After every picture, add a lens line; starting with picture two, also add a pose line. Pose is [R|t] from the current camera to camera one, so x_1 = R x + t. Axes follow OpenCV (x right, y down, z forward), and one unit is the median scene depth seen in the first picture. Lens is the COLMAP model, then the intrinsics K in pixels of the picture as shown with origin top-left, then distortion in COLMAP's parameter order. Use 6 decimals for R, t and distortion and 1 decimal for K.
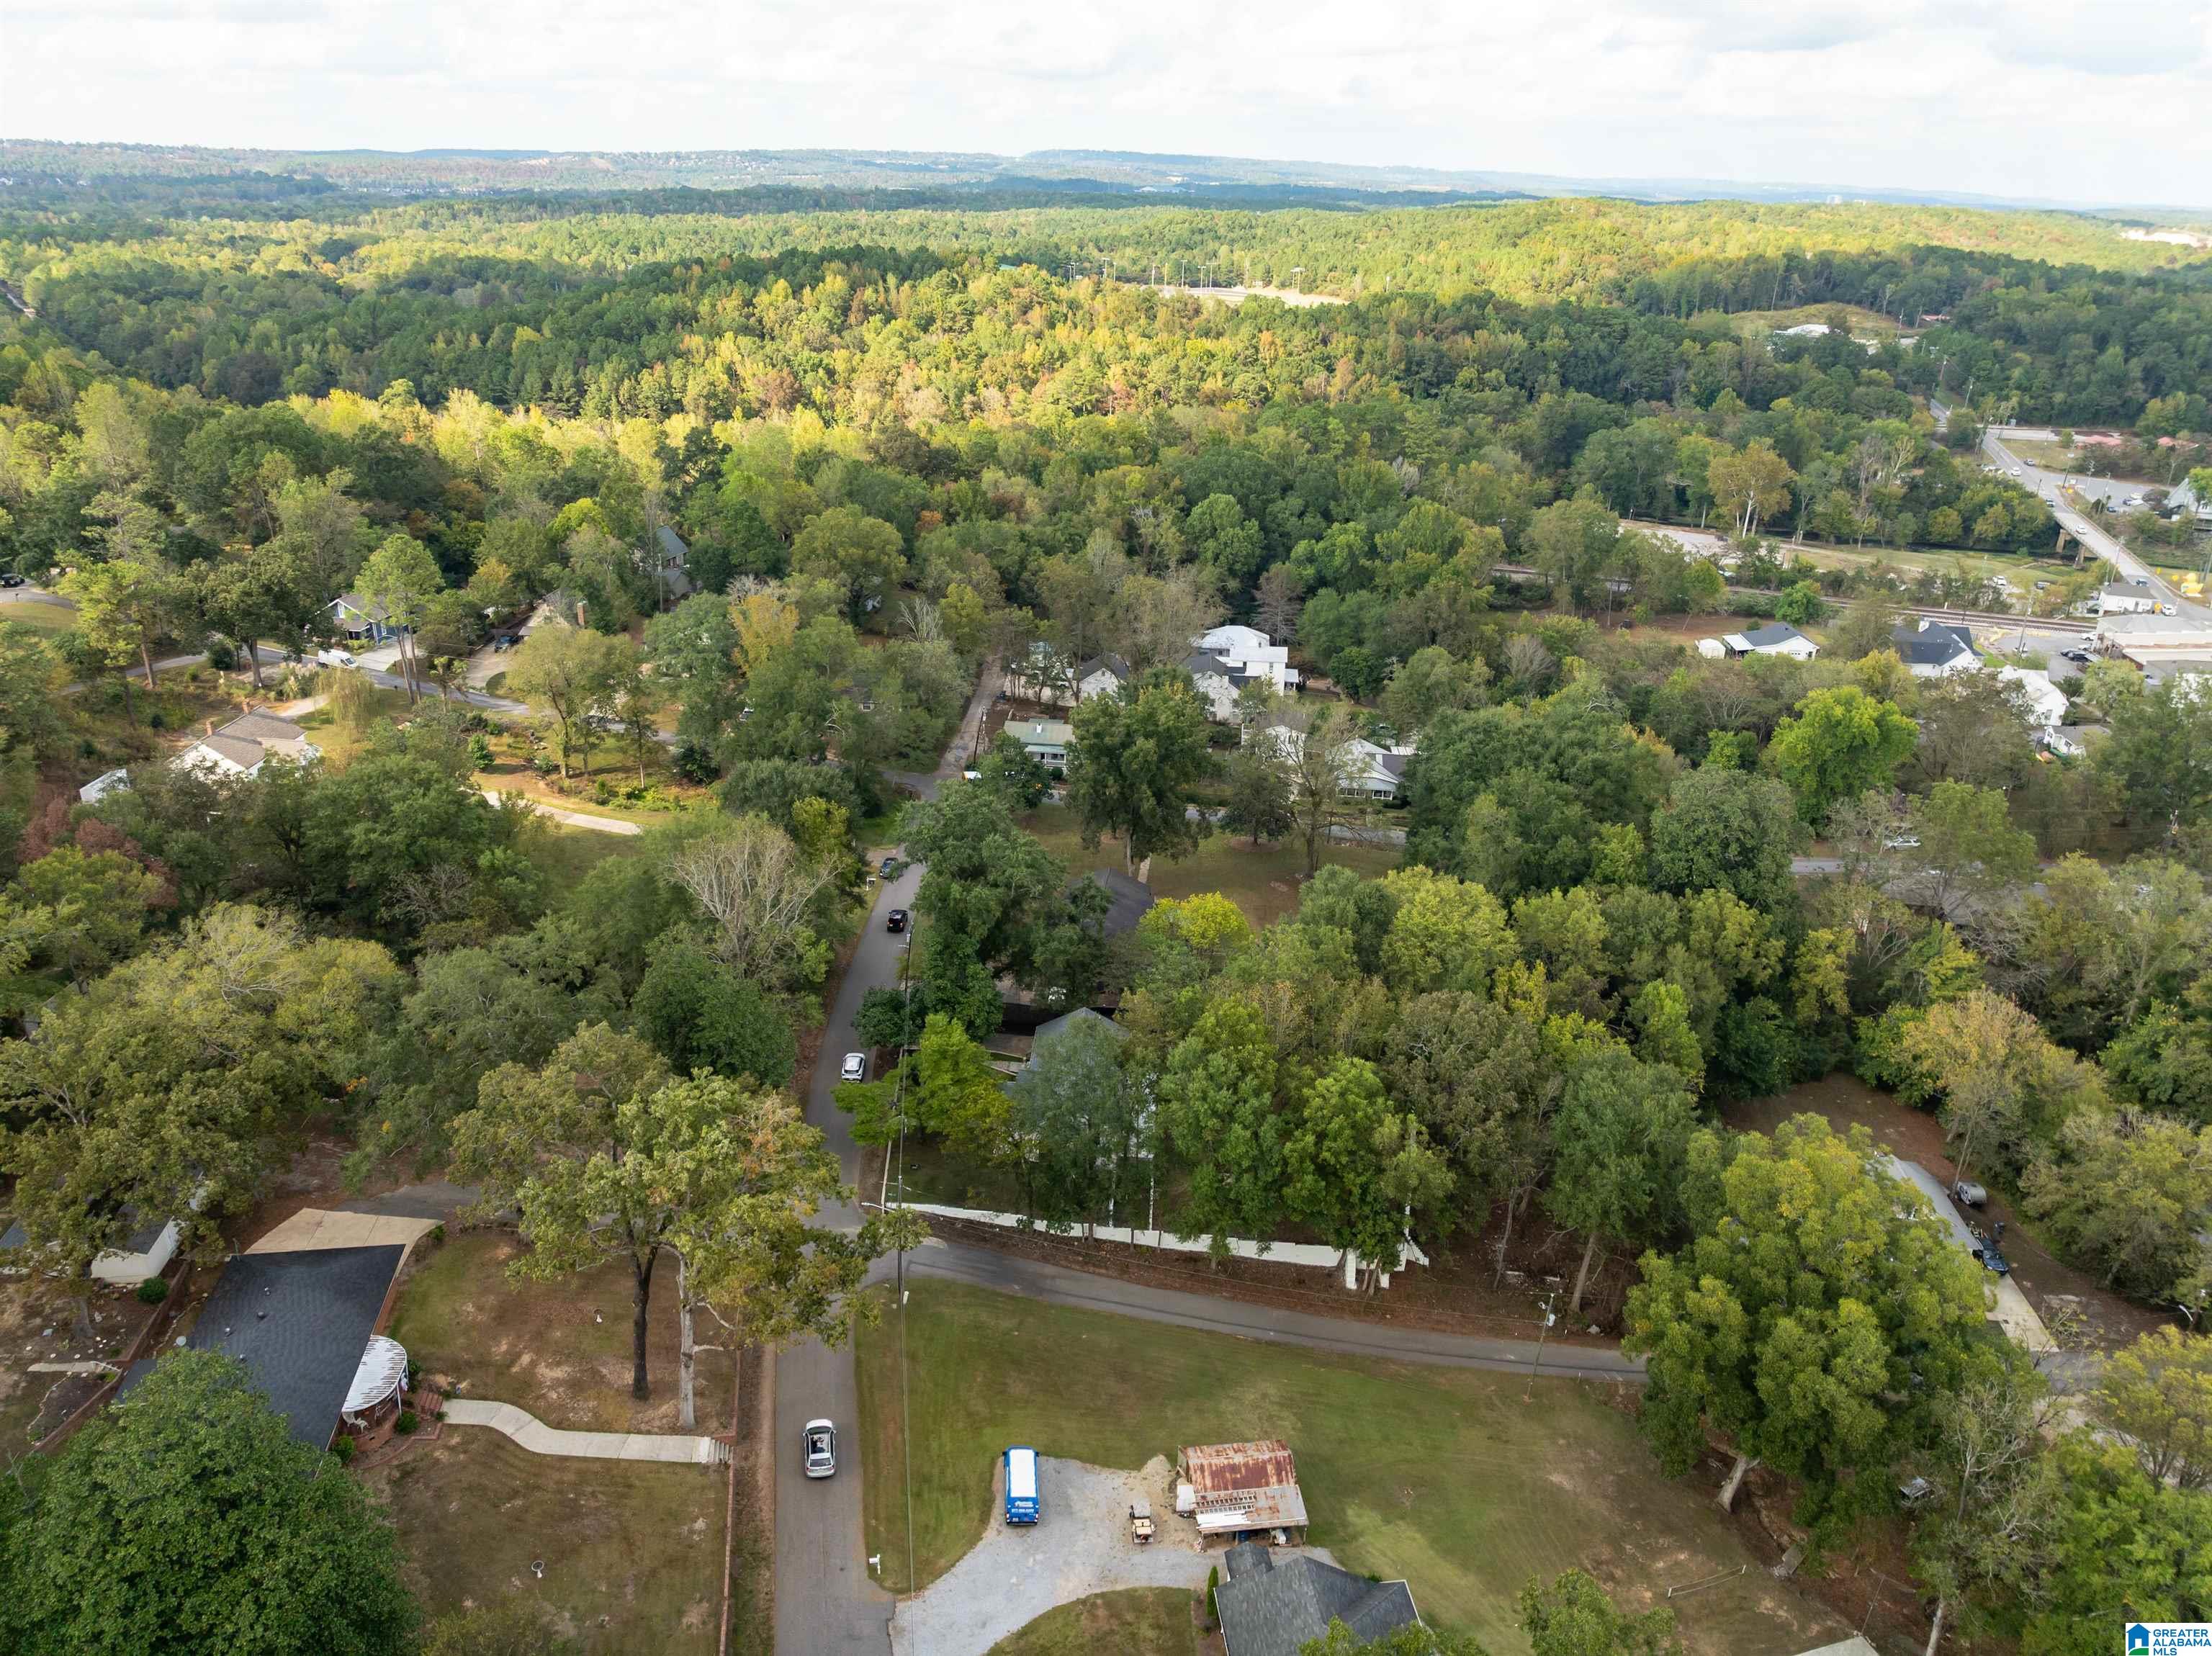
lens RADIAL K [[1545.9, 0, 1106.0], [0, 1545.9, 828.0], [0, 0, 1]] dist [-0.037655, 0.004786]
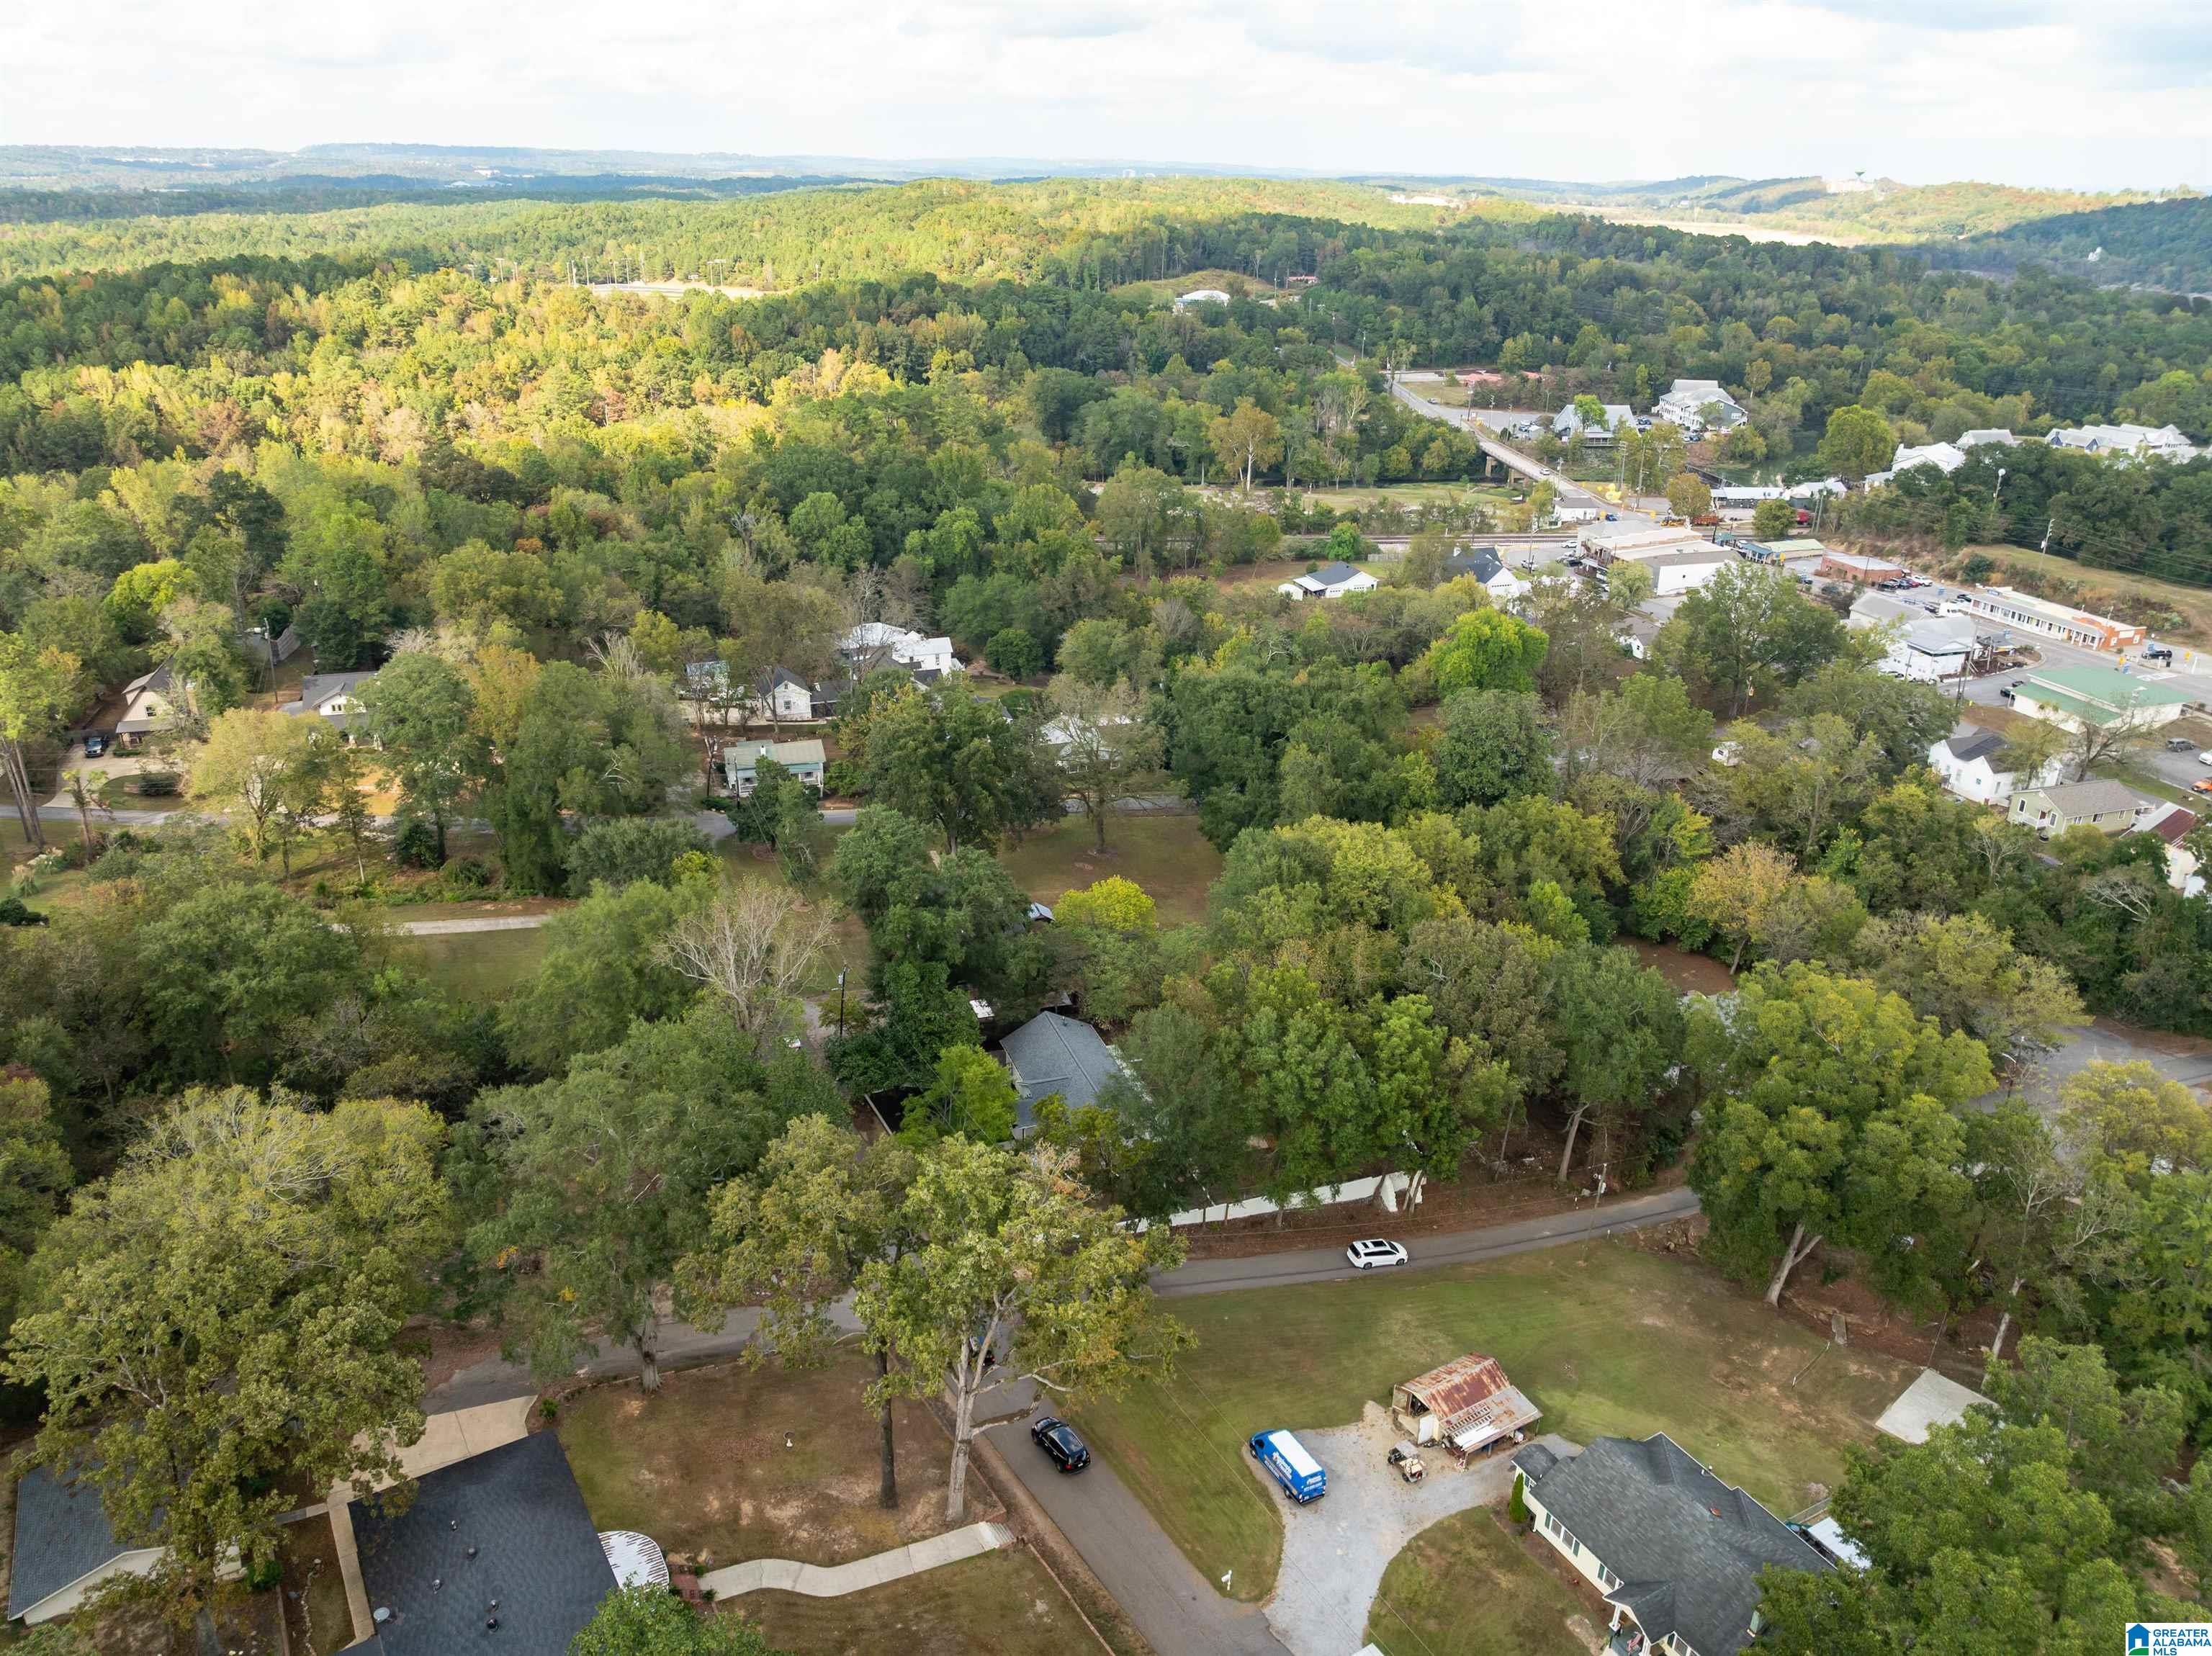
lens RADIAL K [[1545.9, 0, 1106.0], [0, 1545.9, 828.0], [0, 0, 1]] dist [-0.037655, 0.004786]
pose [[0.920232, -0.165198, 0.354801, -0.098117], [0.162361, 0.986000, 0.037978, -0.009771], [-0.356107, 0.022657, 0.934170, 0.018536]]
